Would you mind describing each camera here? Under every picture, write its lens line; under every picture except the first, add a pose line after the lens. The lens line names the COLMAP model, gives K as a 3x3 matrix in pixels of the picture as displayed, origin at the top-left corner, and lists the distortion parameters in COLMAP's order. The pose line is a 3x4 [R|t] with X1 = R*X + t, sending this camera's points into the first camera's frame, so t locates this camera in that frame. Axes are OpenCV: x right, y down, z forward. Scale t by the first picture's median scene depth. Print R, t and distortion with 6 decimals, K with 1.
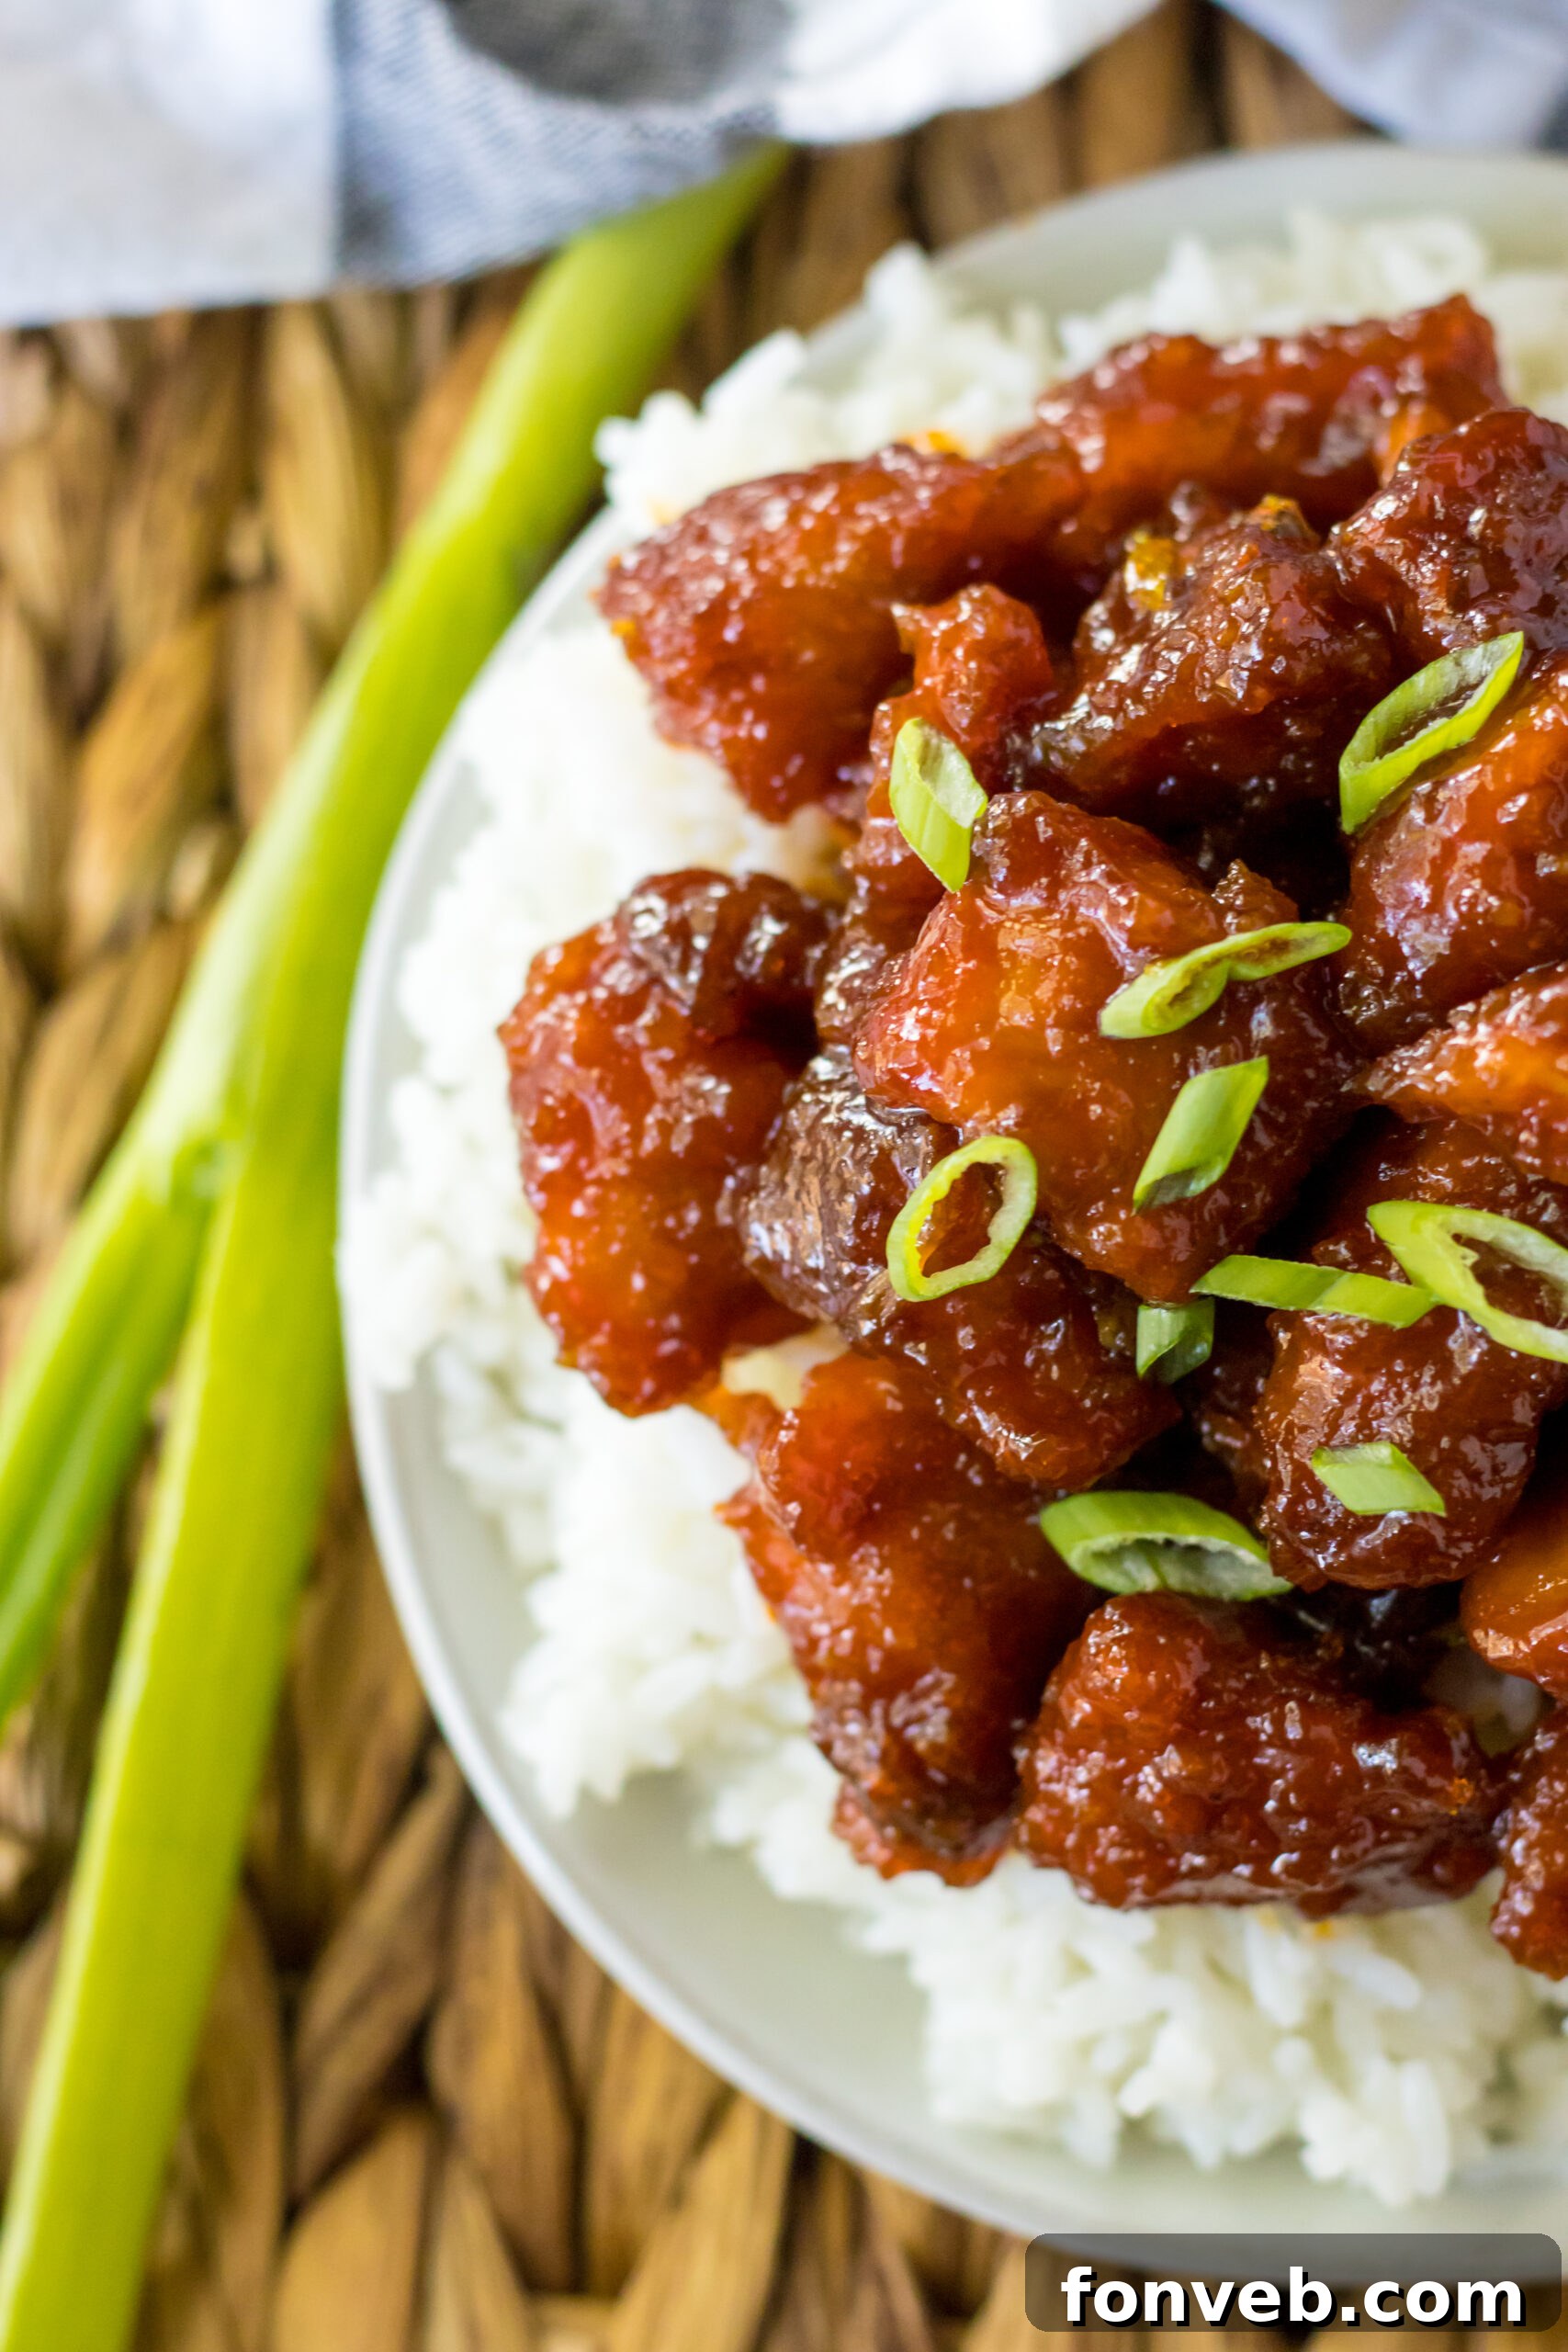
lens RADIAL K [[6263.5, 0, 784.0], [0, 6263.5, 1176.0], [0, 0, 1]] dist [-0.093057, -0.082746]
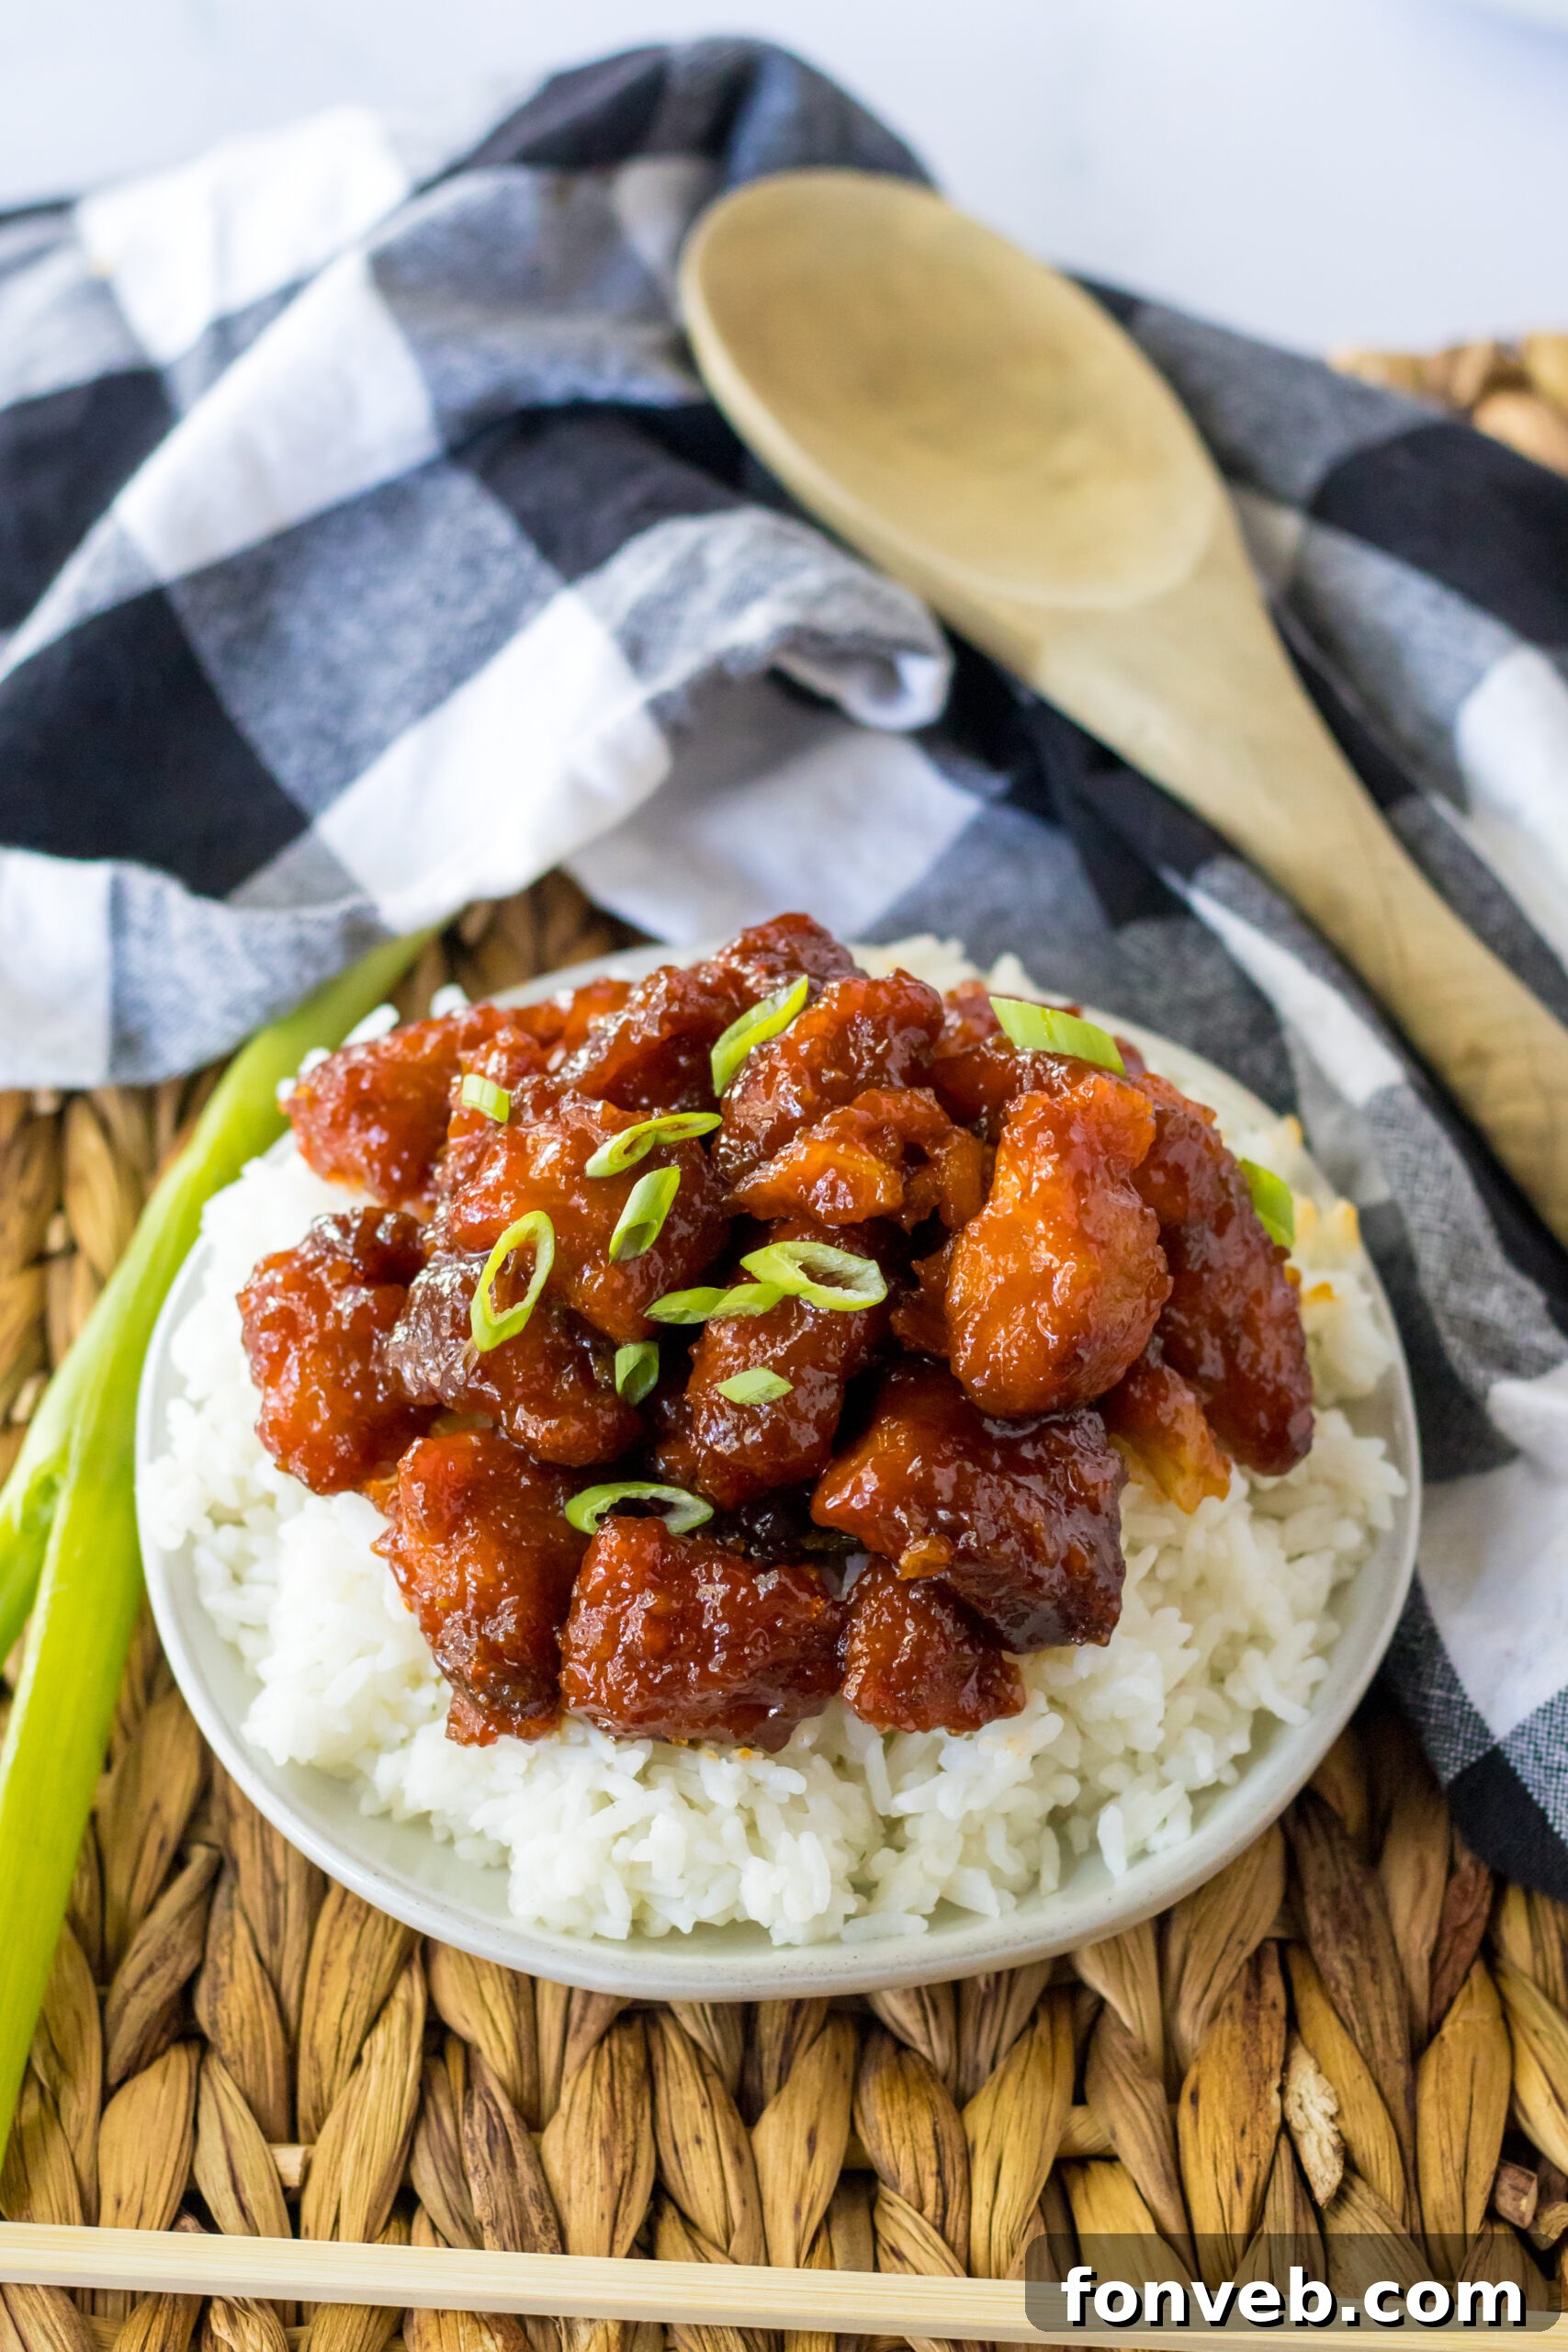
lens RADIAL K [[6210.8, 0, 784.0], [0, 6210.8, 1176.0], [0, 0, 1]] dist [0.142886, 0.097958]
pose [[0.995352, -0.021861, 0.093787, -0.056780], [0.062233, 0.889233, -0.453201, 0.746579], [-0.073491, 0.456931, 0.886461, -0.550962]]
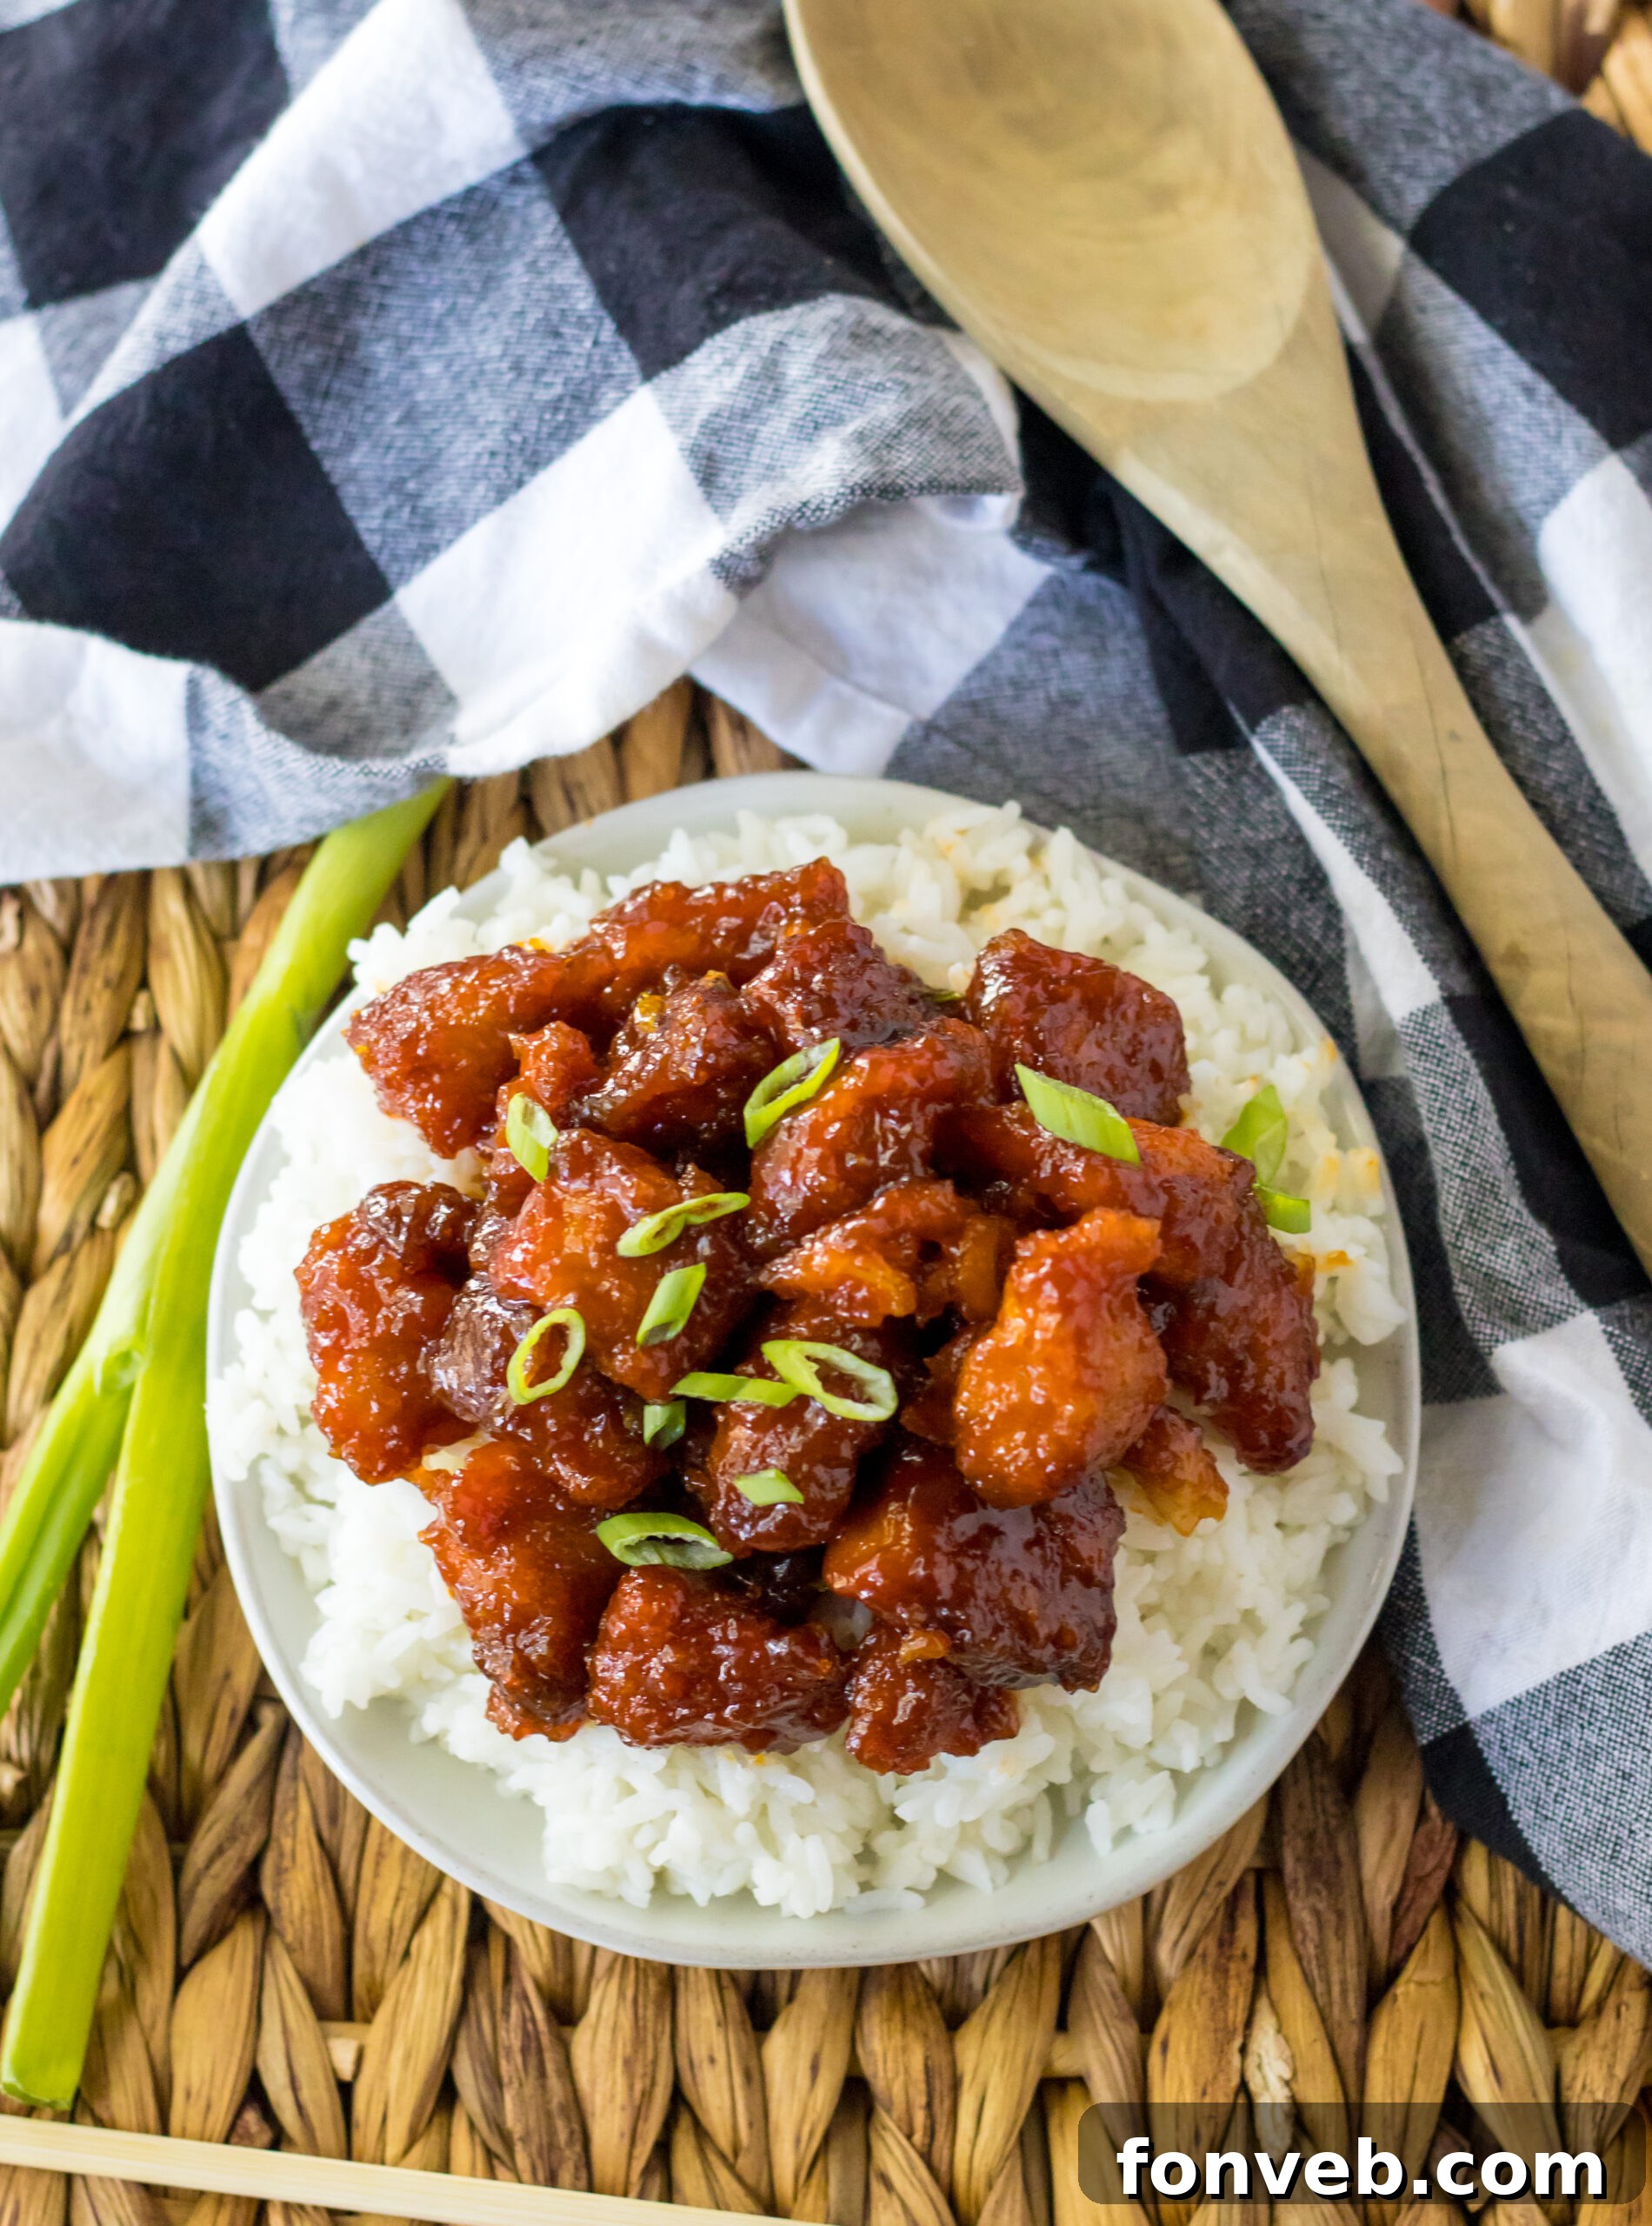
lens RADIAL K [[6568.5, 0, 826.0], [0, 6568.5, 1113.0], [0, 0, 1]] dist [0.170781, -1.121238]
pose [[0.999039, -0.016799, 0.040493, 0.032103], [0.020681, 0.995025, -0.097452, 0.121811], [-0.038655, 0.098196, 0.994416, -0.917415]]
